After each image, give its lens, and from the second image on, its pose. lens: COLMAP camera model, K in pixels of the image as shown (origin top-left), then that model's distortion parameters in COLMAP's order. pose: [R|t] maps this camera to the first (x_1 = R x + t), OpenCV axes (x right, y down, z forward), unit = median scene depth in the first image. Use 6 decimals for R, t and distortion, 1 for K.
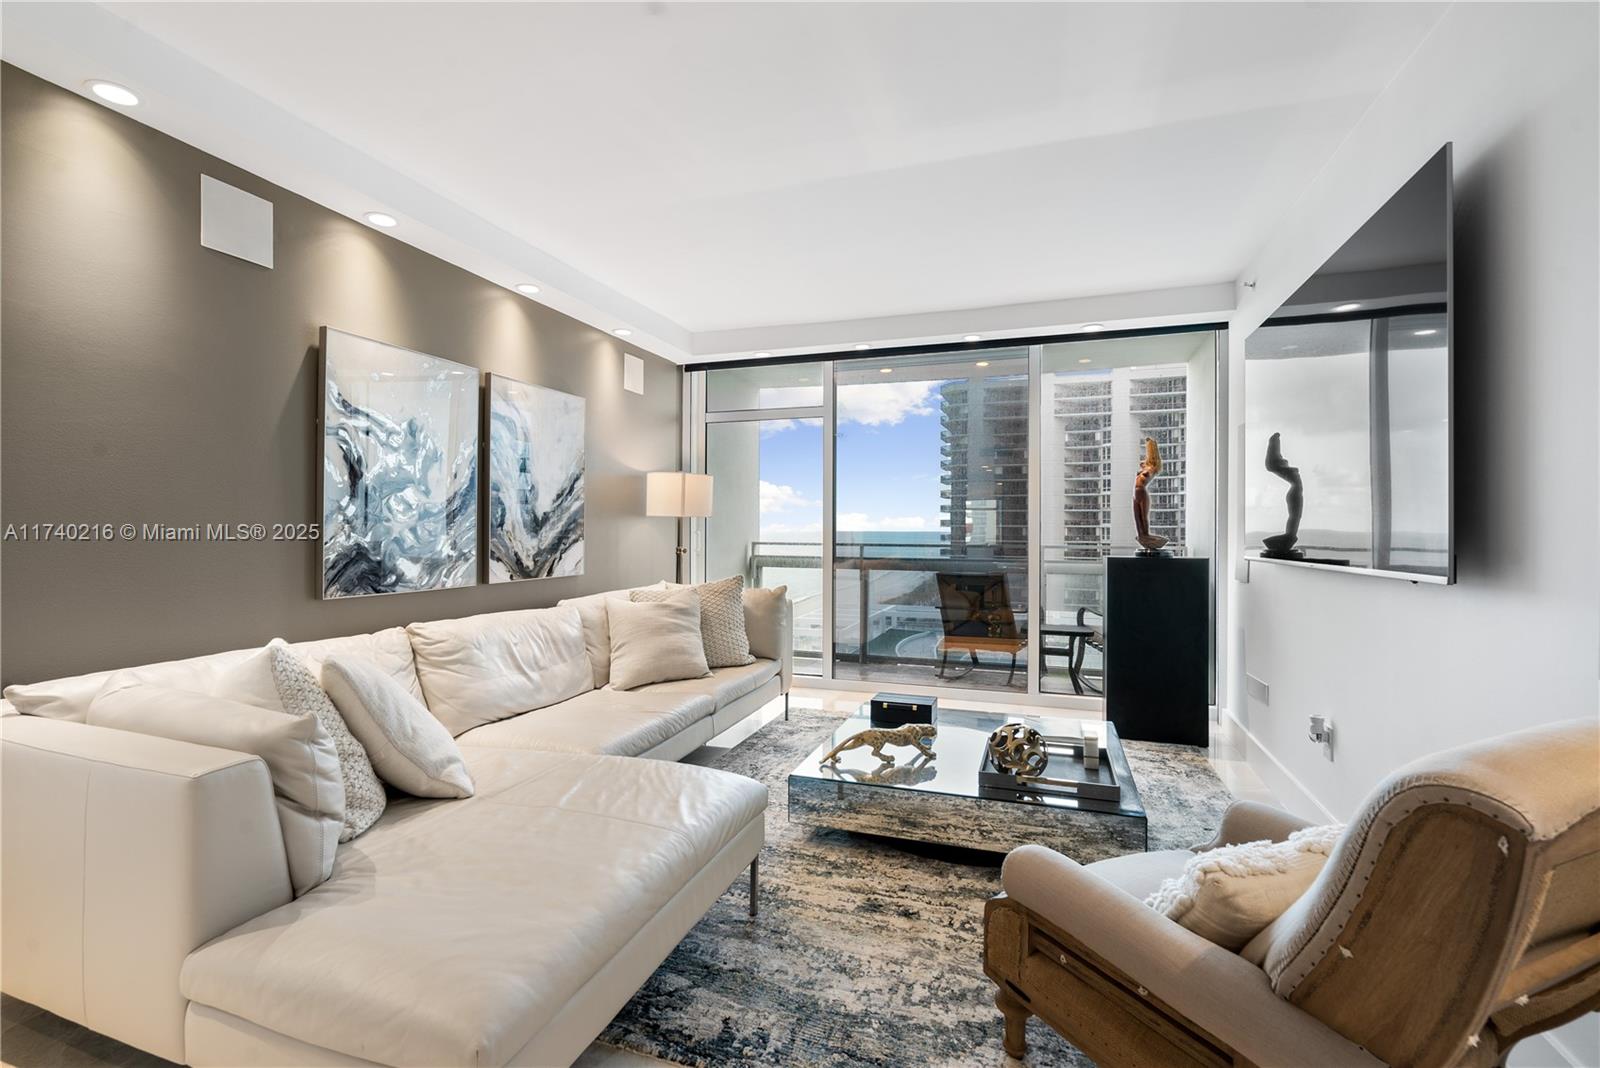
lens RADIAL K [[722.2, 0, 800.0], [0, 722.2, 534.0], [0, 0, 1]] dist [-0.001483, -0.000138]
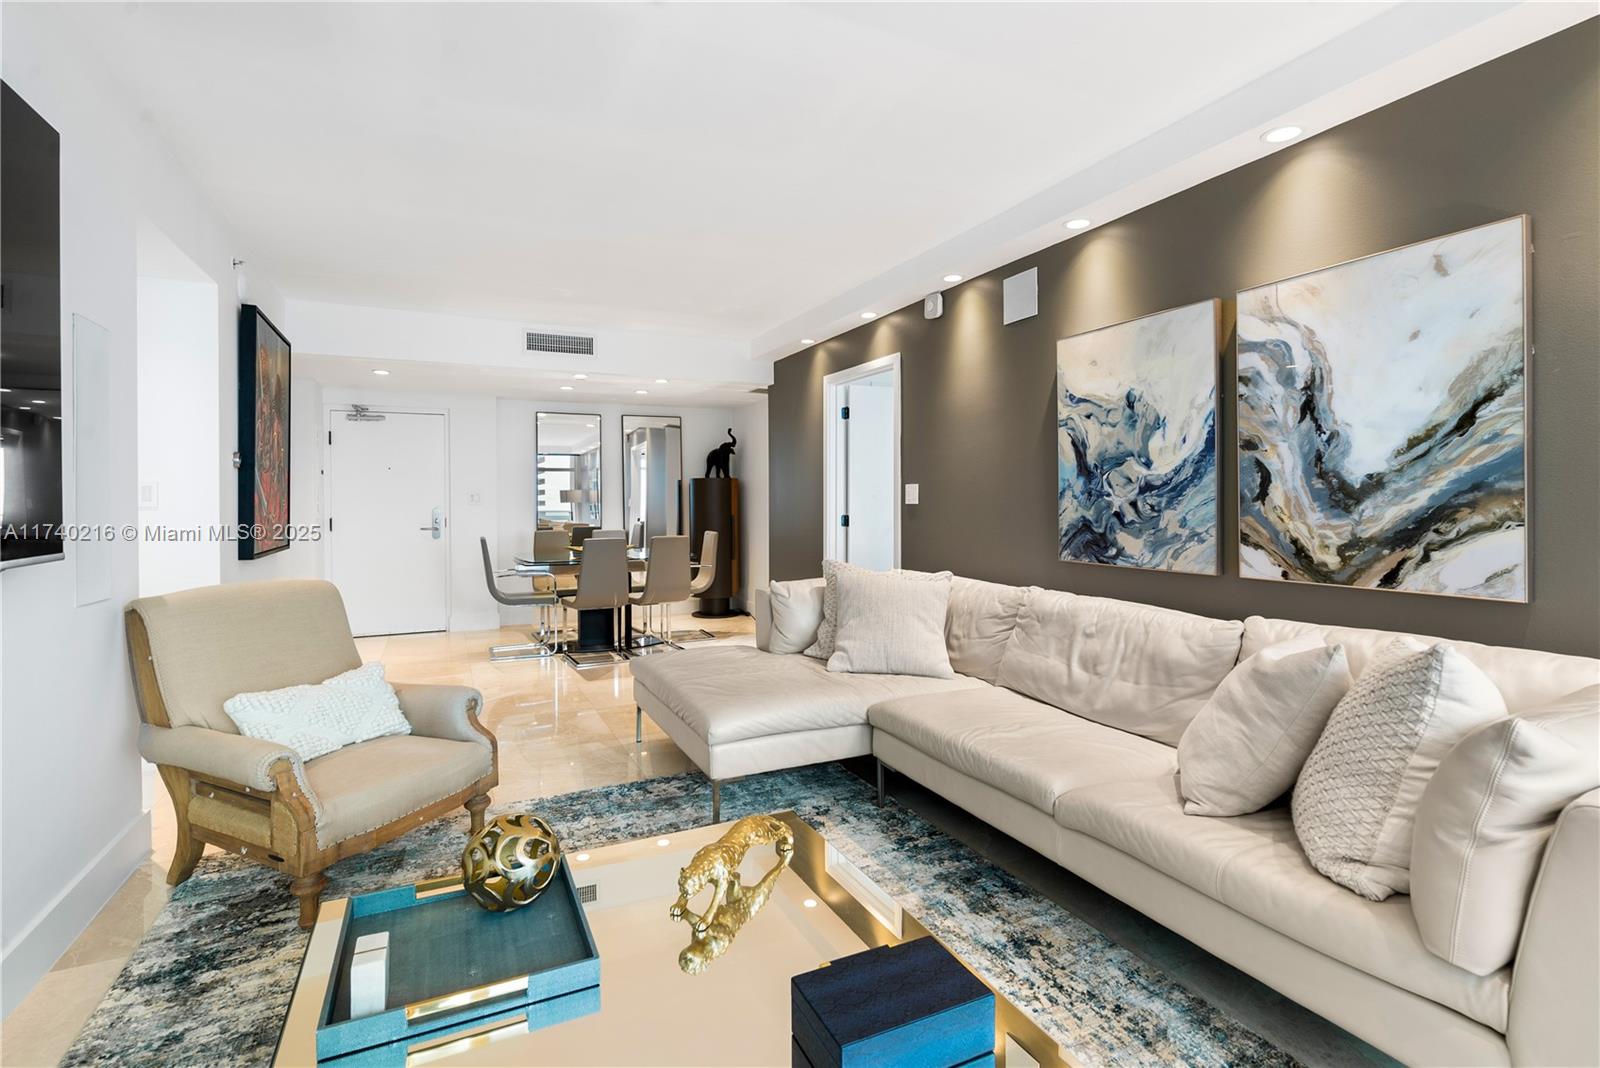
lens RADIAL K [[739.6, 0, 782.2], [0, 739.6, 498.4], [0, 0, 1]] dist [-0.000518, -0.000102]
pose [[-0.721116, 0.000113, -0.692815, 0.430121], [0.000200, 1.000000, -0.000045, -0.011732], [0.692815, -0.000171, -0.721116, 1.210343]]
